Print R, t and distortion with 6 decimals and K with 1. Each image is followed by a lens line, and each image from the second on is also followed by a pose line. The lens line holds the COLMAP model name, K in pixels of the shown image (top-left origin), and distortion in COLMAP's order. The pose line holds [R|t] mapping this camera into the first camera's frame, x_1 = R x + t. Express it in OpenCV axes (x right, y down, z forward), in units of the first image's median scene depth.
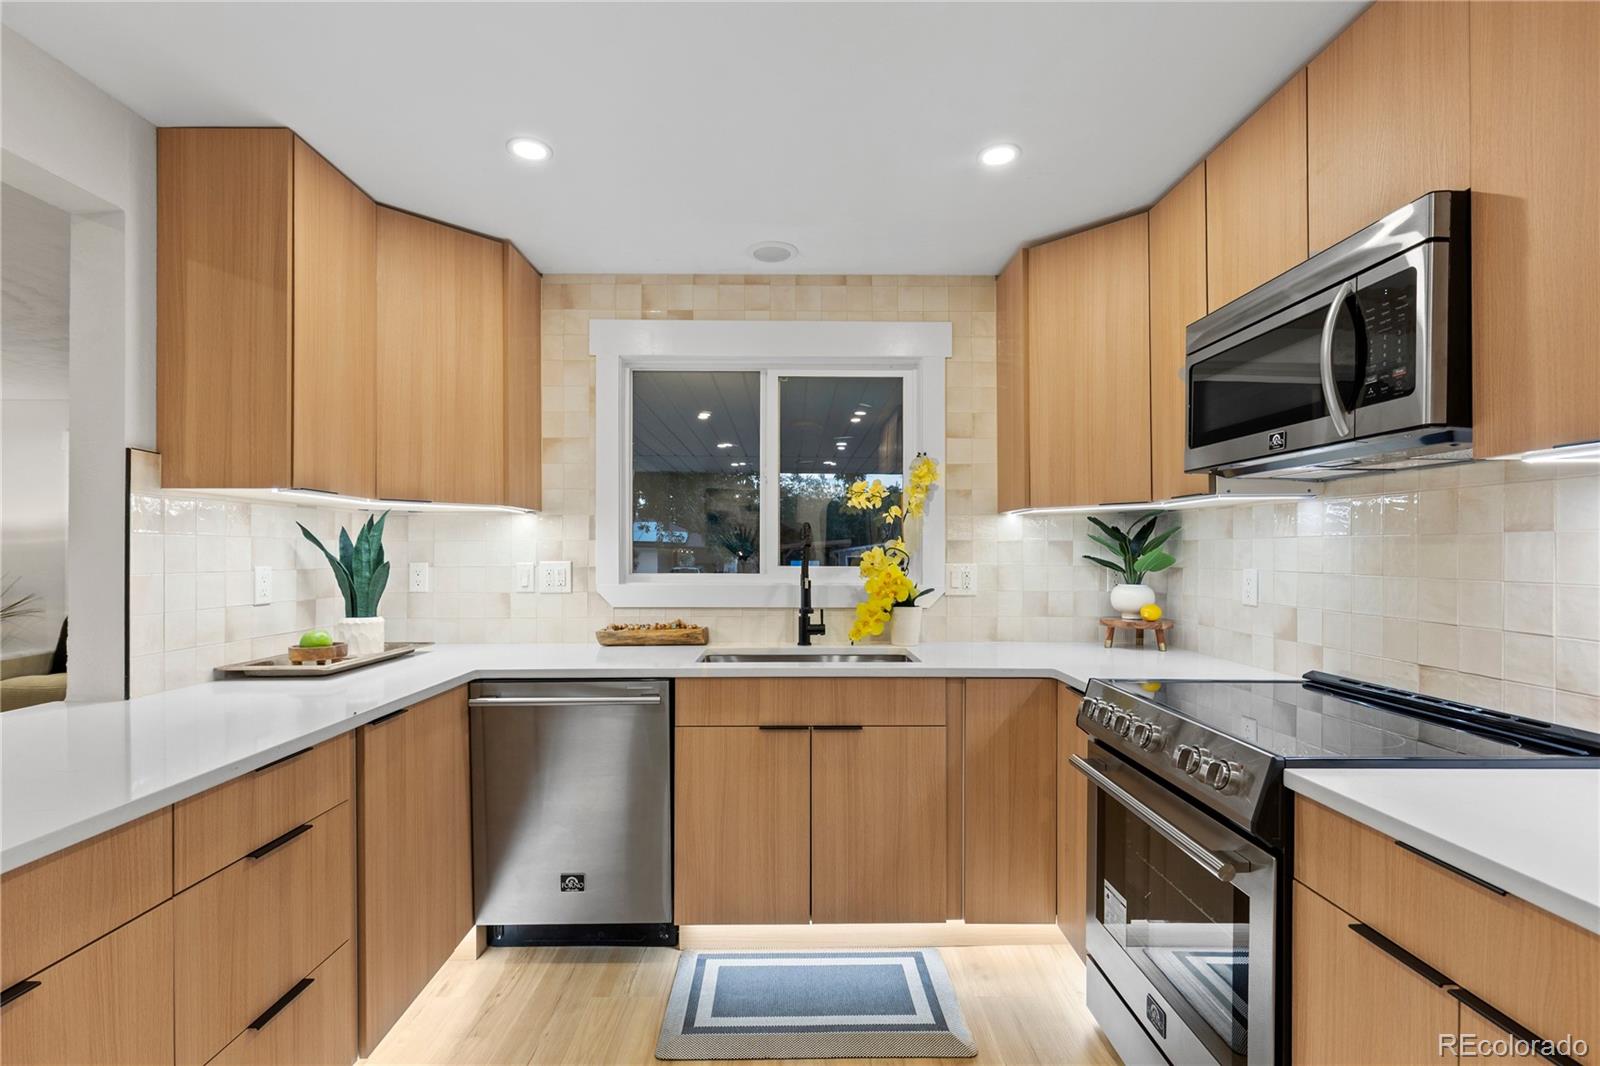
lens RADIAL K [[737.6, 0, 800.3], [0, 737.6, 553.9], [0, 0, 1]] dist [0.000279, -0.000089]
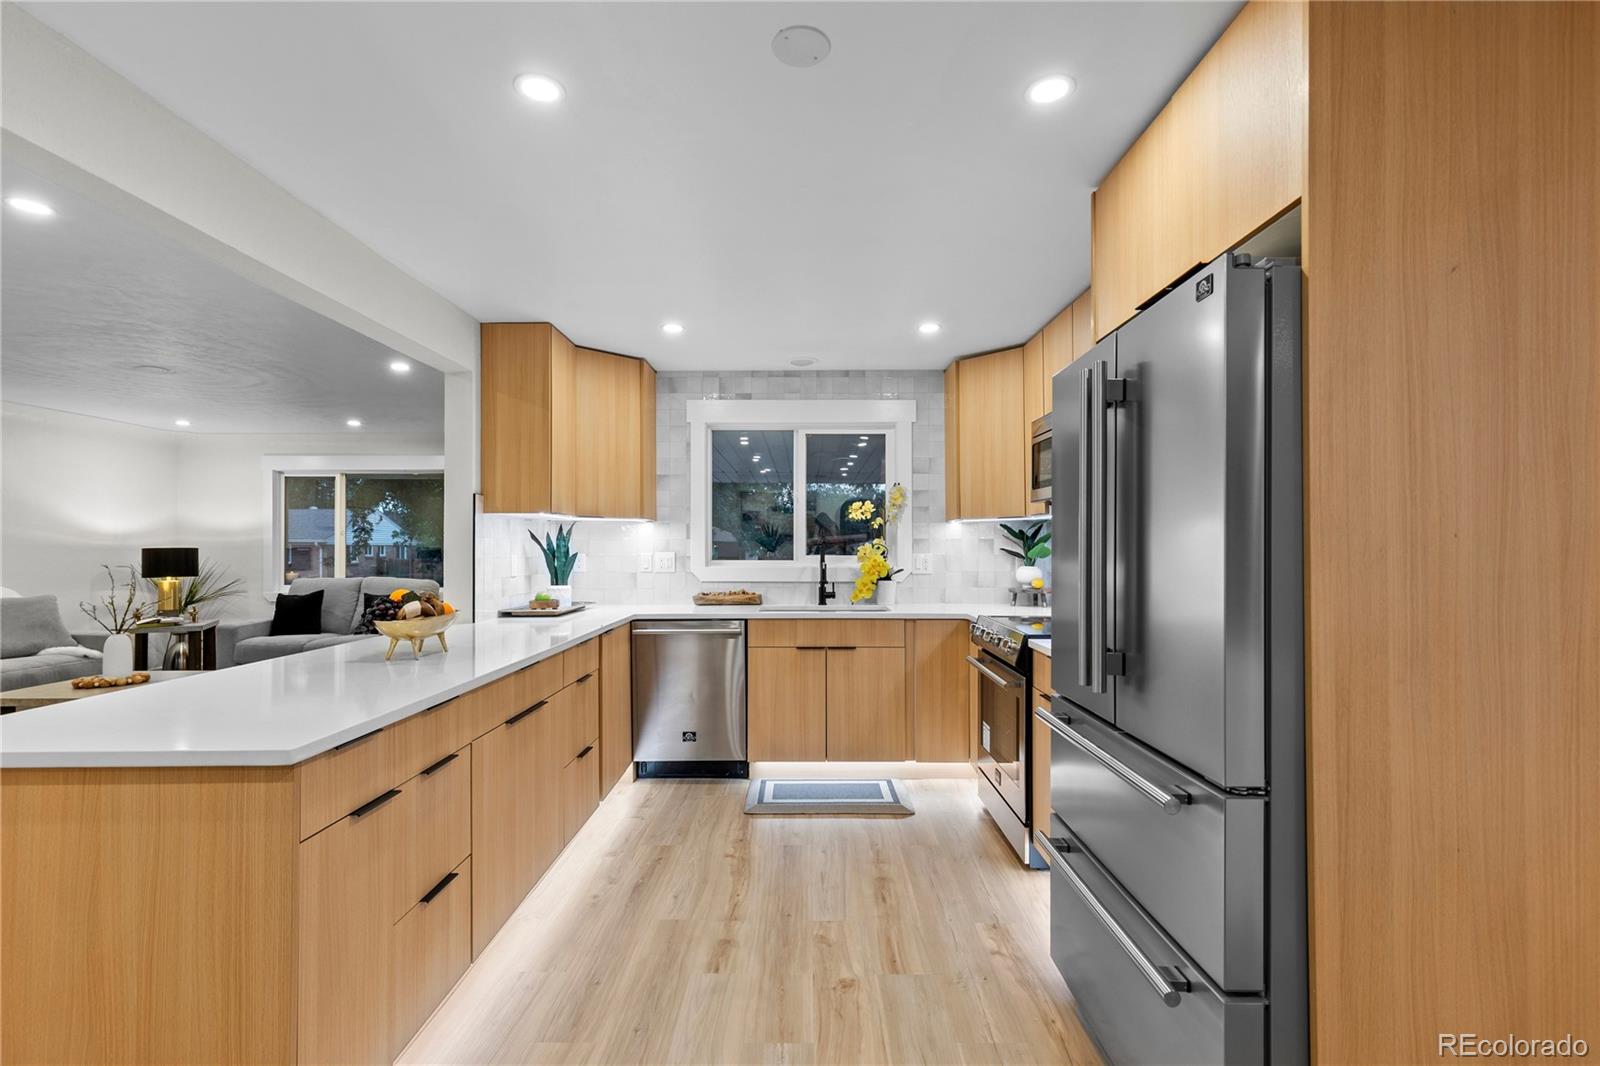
lens RADIAL K [[730.2, 0, 806.3], [0, 730.2, 541.7], [0, 0, 1]] dist [0.001224, 0.000006]
pose [[0.999867, -0.001708, -0.016204, -0.003787], [0.001568, 0.999961, -0.008643, 0.001060], [0.016219, 0.008617, 0.999831, -0.611182]]
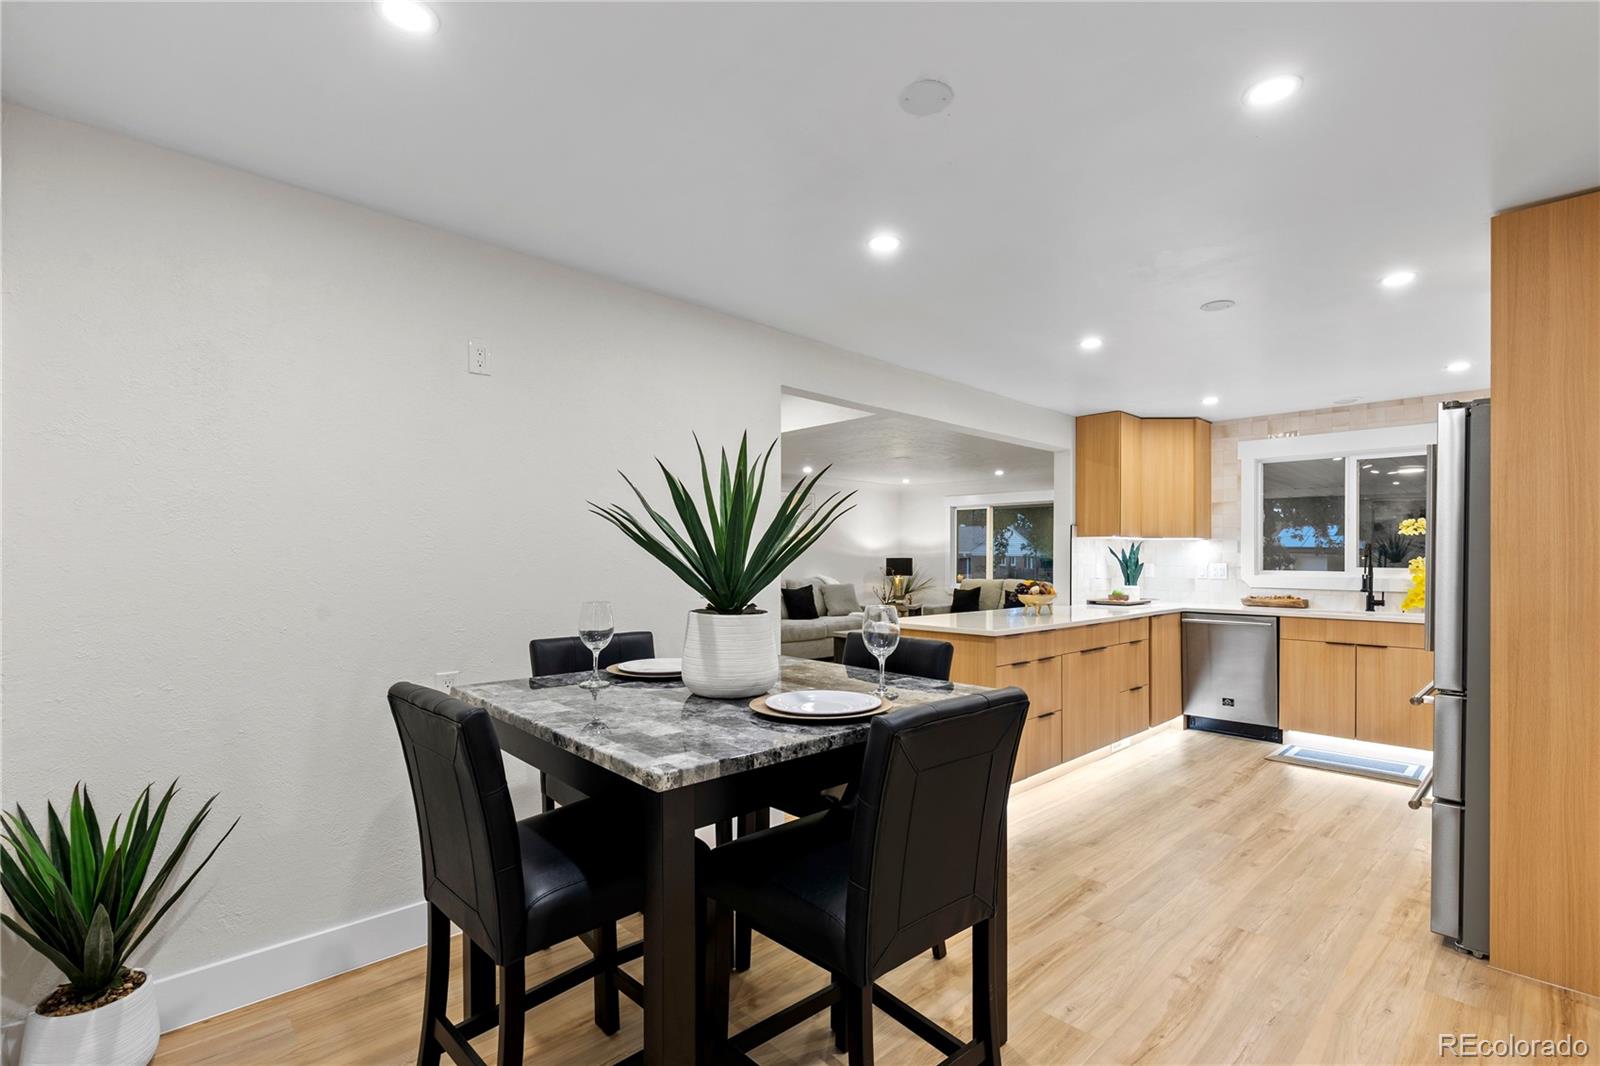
lens RADIAL K [[737.6, 0, 800.3], [0, 737.6, 553.9], [0, 0, 1]] dist [0.000279, -0.000089]
pose [[0.681042, -0.000192, -0.732244, 0.399223], [-0.006012, 0.999965, -0.005854, 0.002922], [0.732219, 0.008389, 0.681017, -1.320497]]
